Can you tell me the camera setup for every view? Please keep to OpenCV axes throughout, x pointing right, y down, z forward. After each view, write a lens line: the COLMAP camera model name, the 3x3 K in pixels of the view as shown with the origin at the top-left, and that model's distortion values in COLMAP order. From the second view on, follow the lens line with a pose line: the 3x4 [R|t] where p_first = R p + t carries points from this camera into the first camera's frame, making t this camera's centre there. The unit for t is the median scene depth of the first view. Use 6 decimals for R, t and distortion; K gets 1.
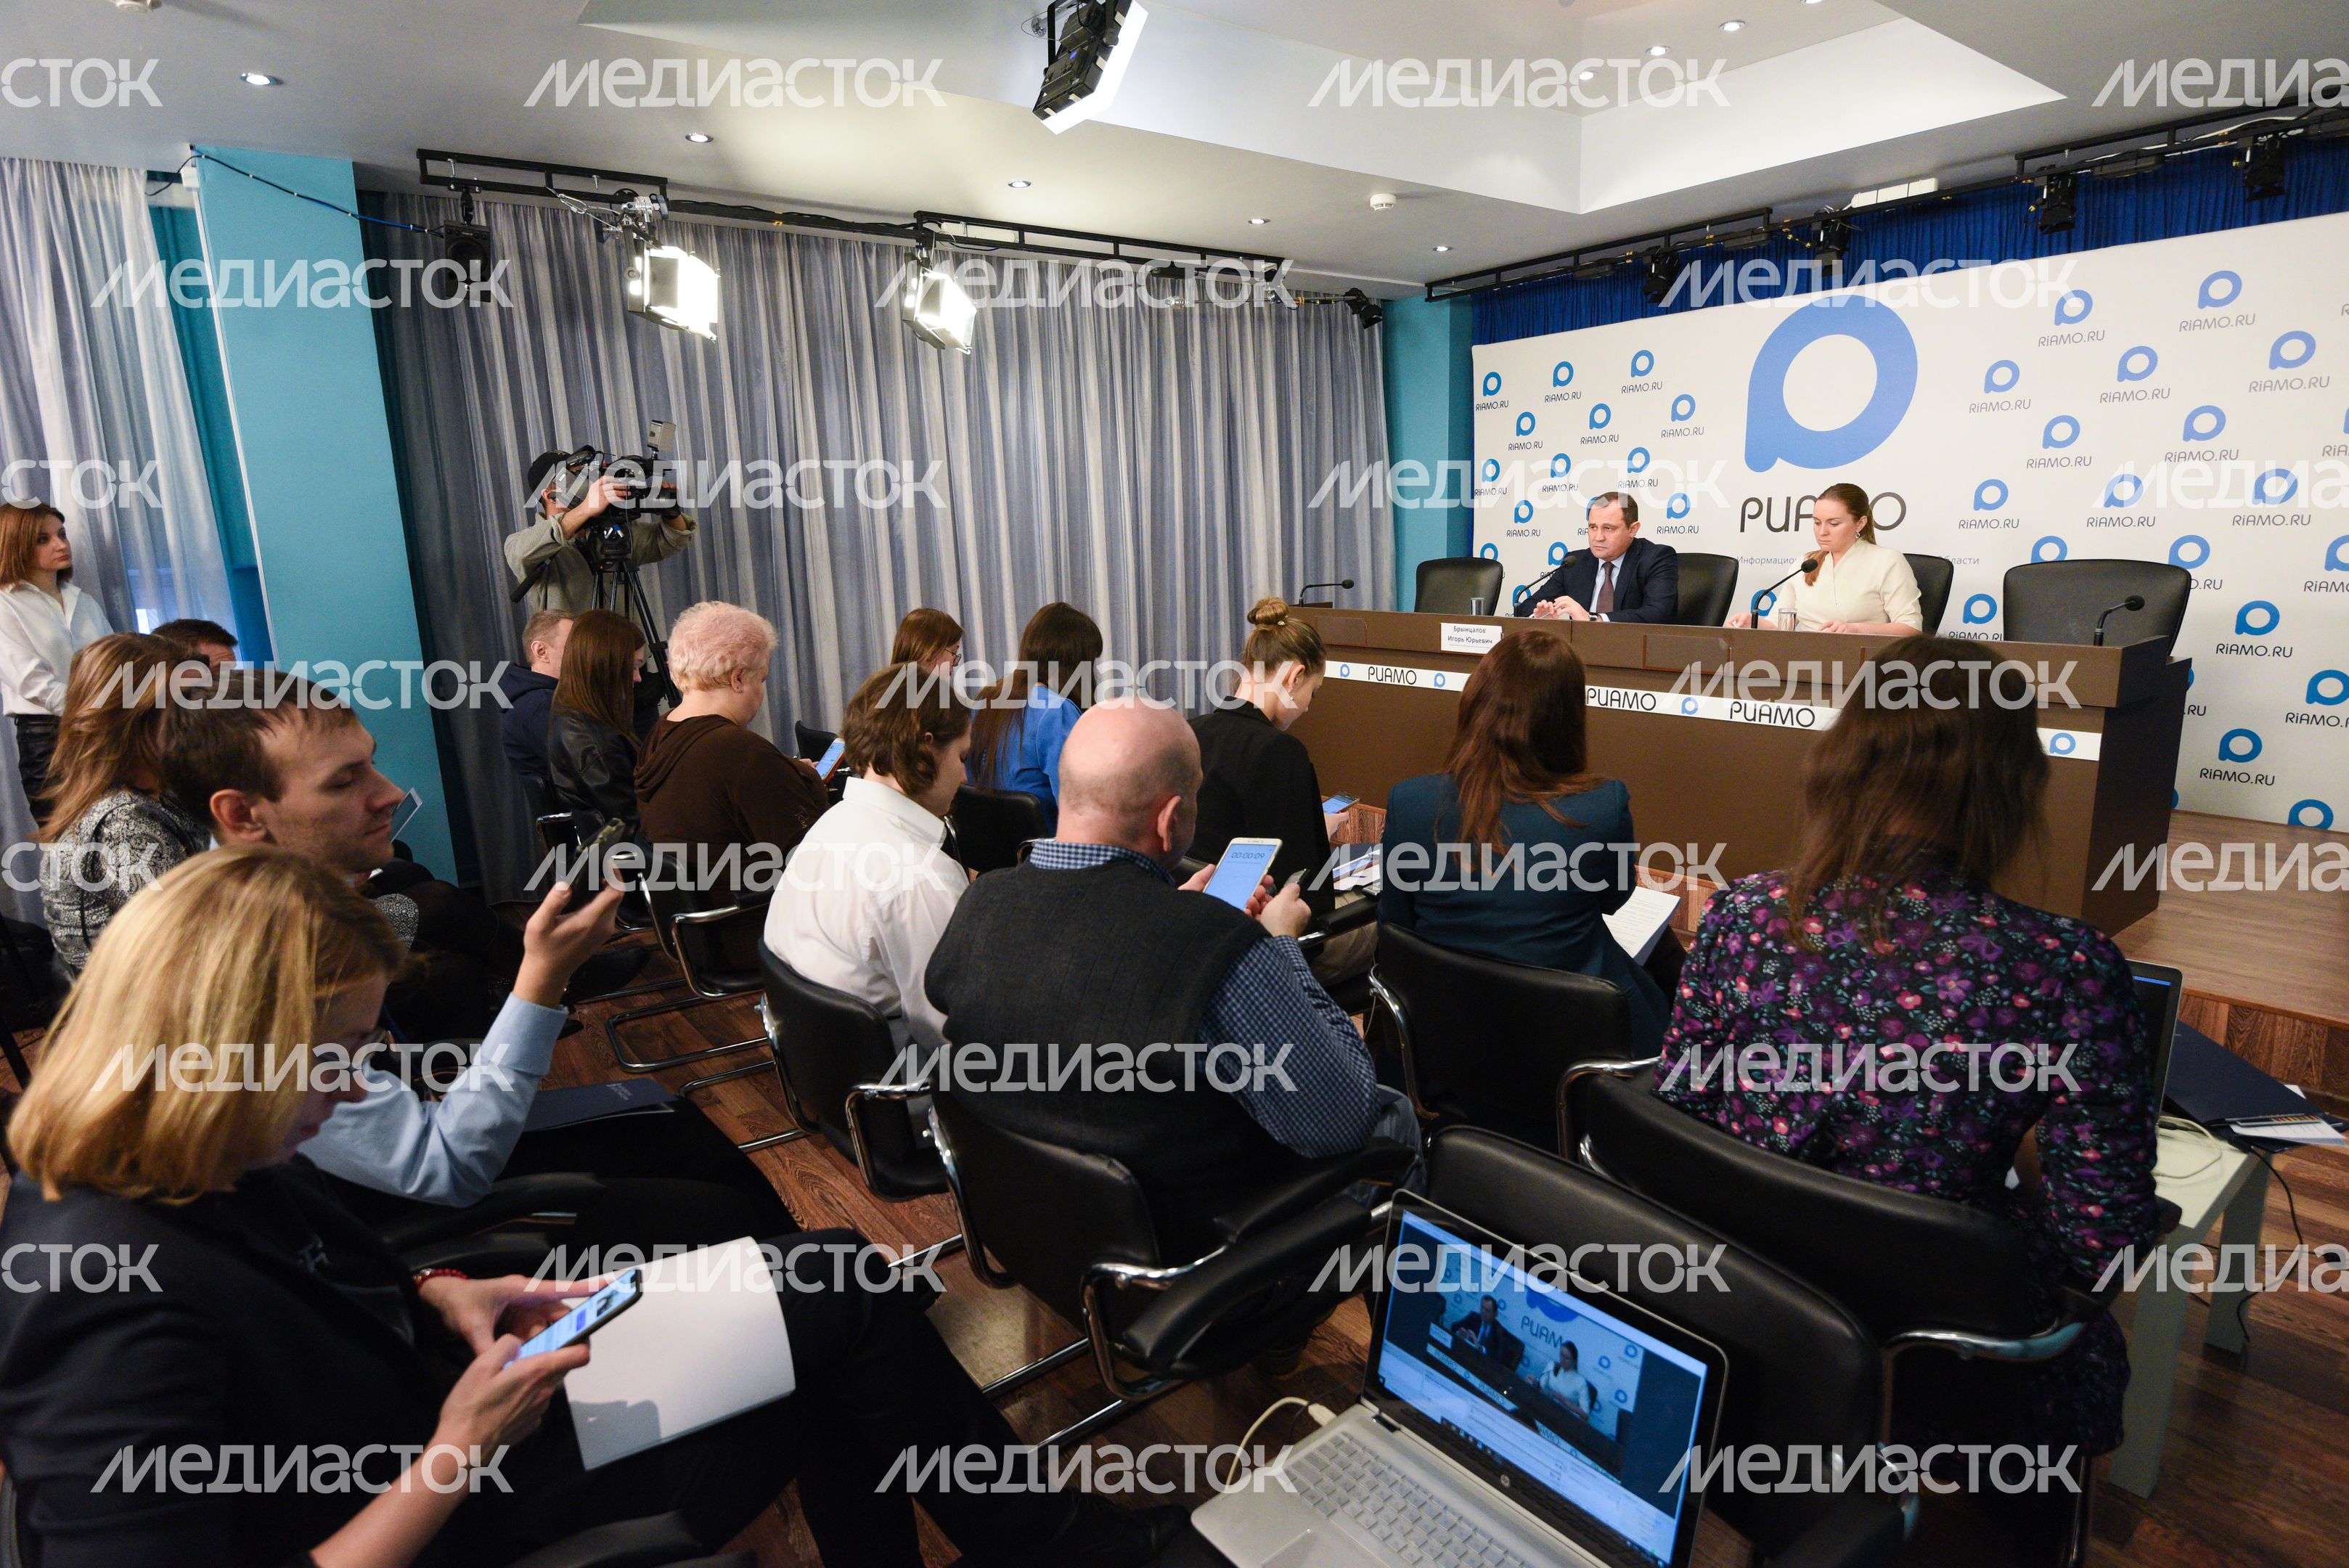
lens RADIAL K [[1340.4, 0, 1147.9], [0, 1340.4, 795.8], [0, 0, 1]] dist [-0.014838, -0.004729]
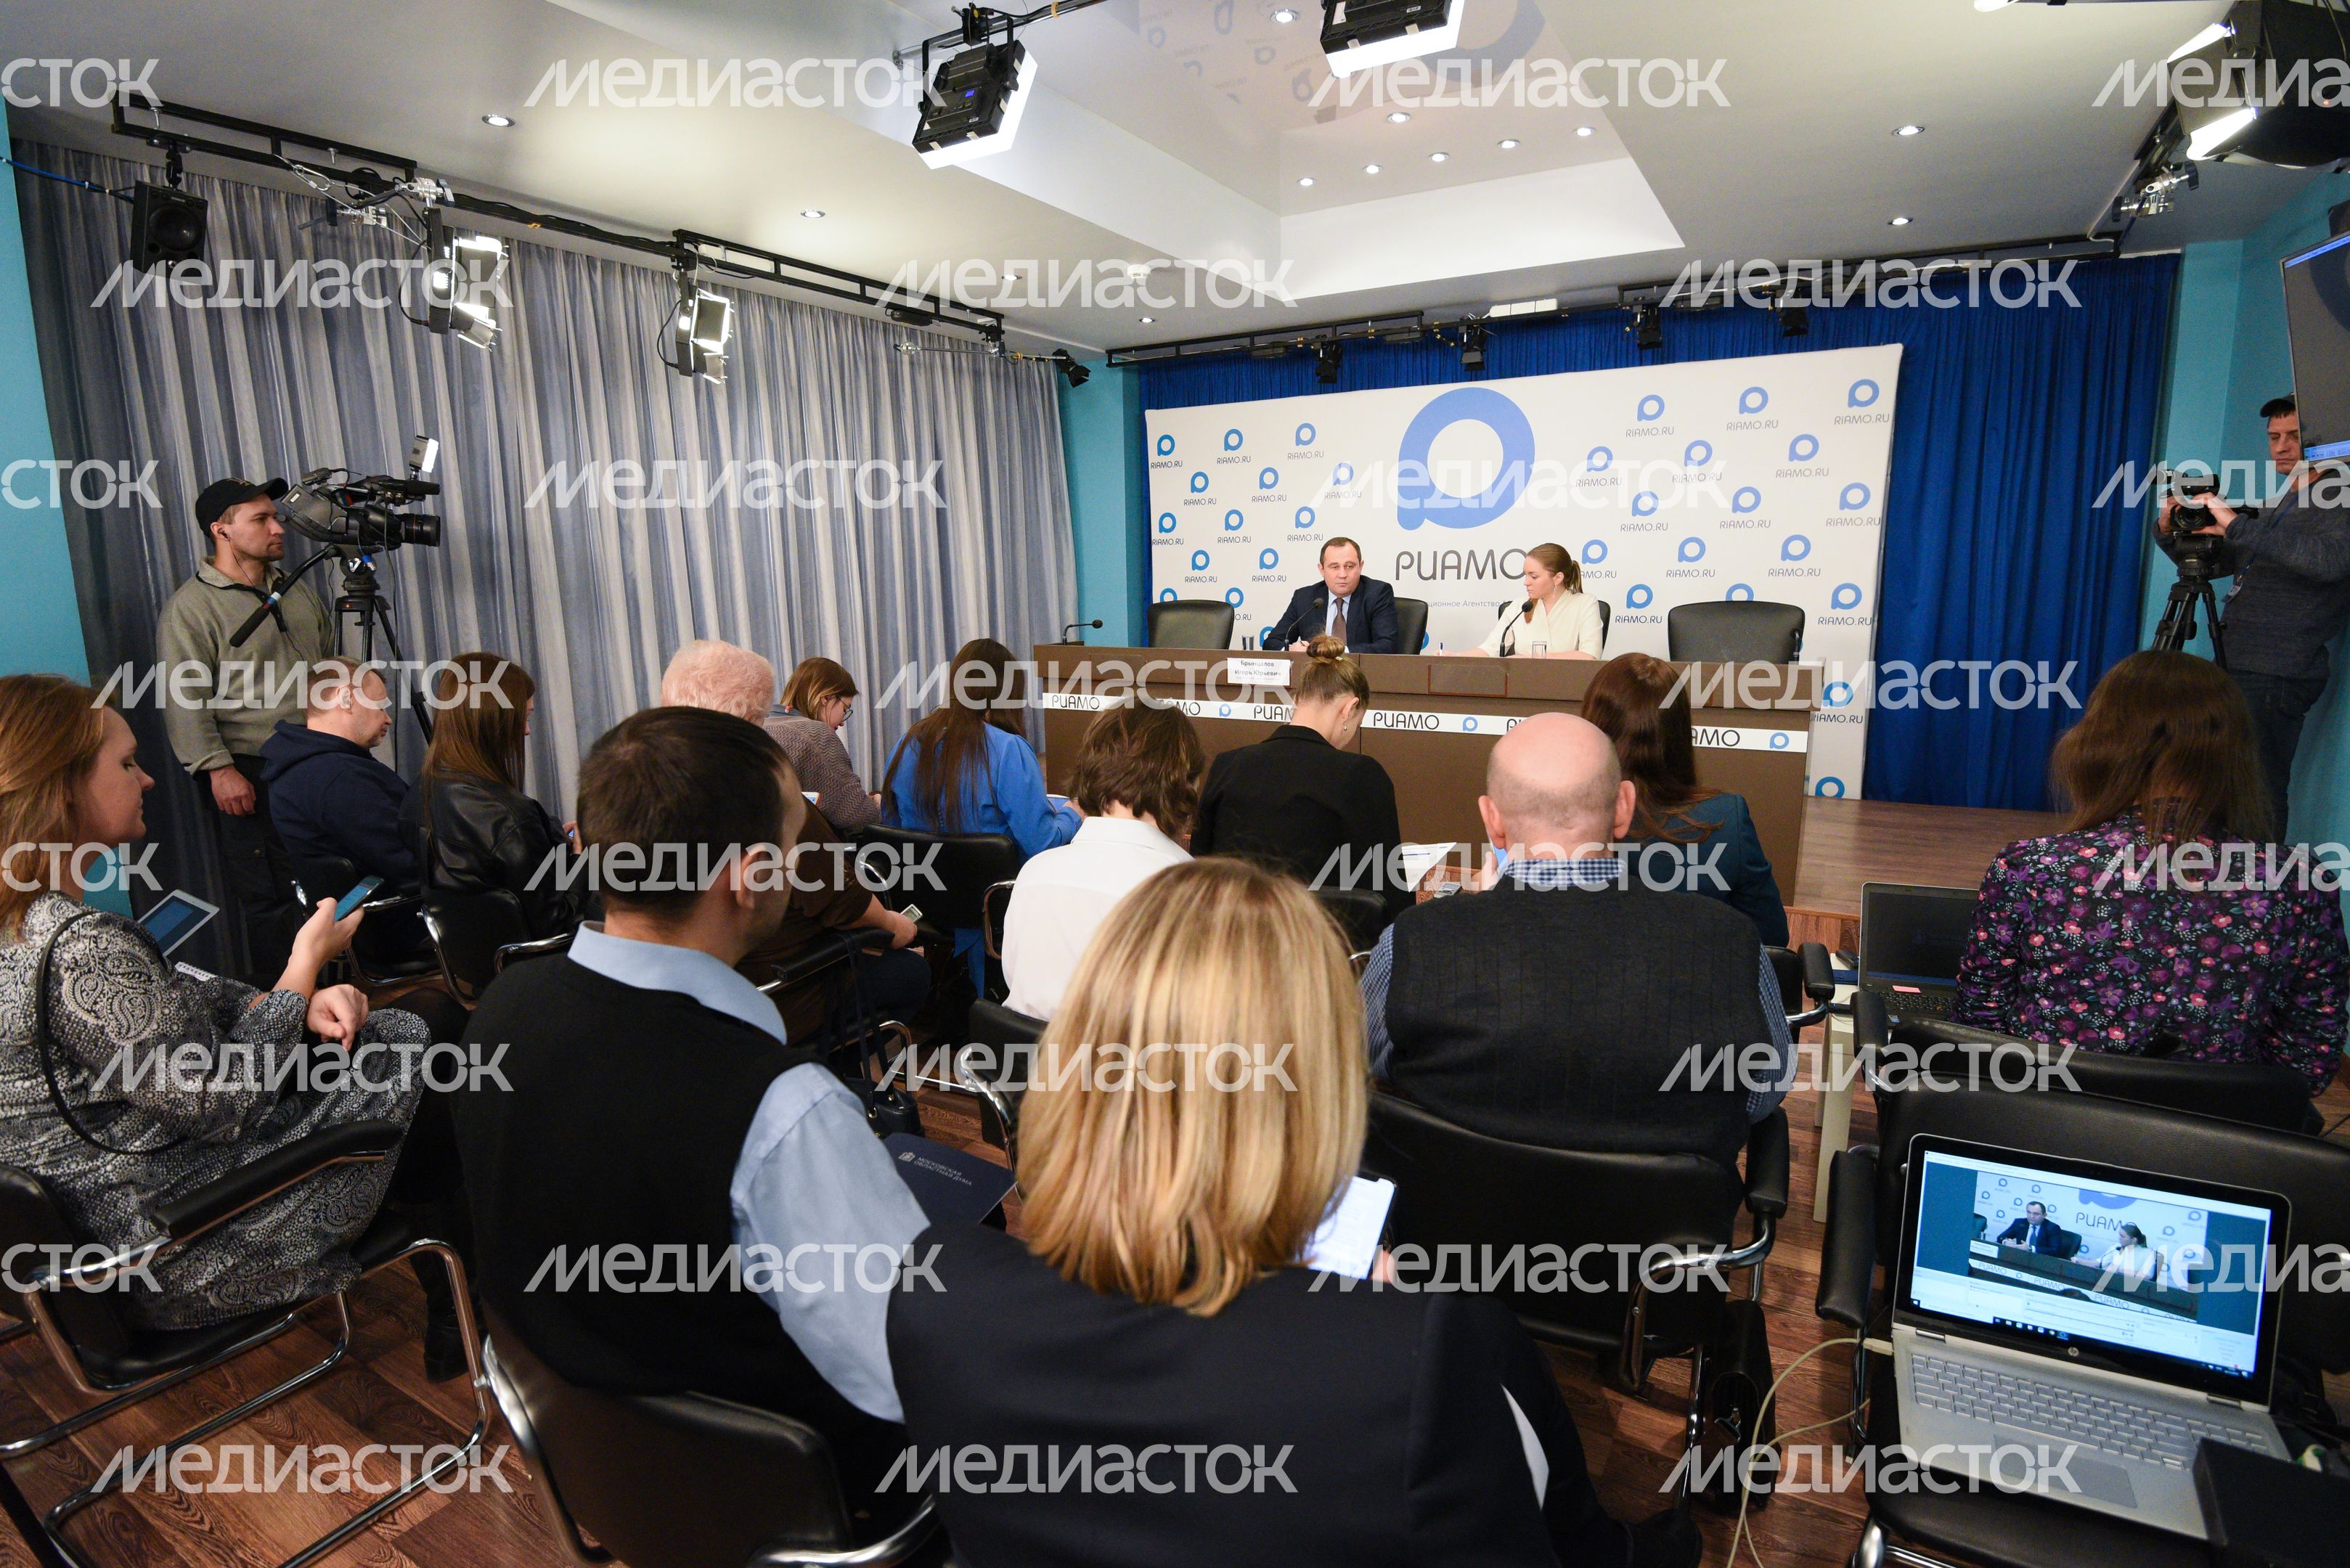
lens RADIAL K [[1253.7, 0, 1106.1], [0, 1253.7, 803.3], [0, 0, 1]] dist [-0.031119, -0.006339]
pose [[0.917388, -0.059566, 0.393512, -0.278775], [0.068191, 0.997641, -0.007960, -0.008724], [-0.392110, 0.034136, 0.919285, 0.097528]]
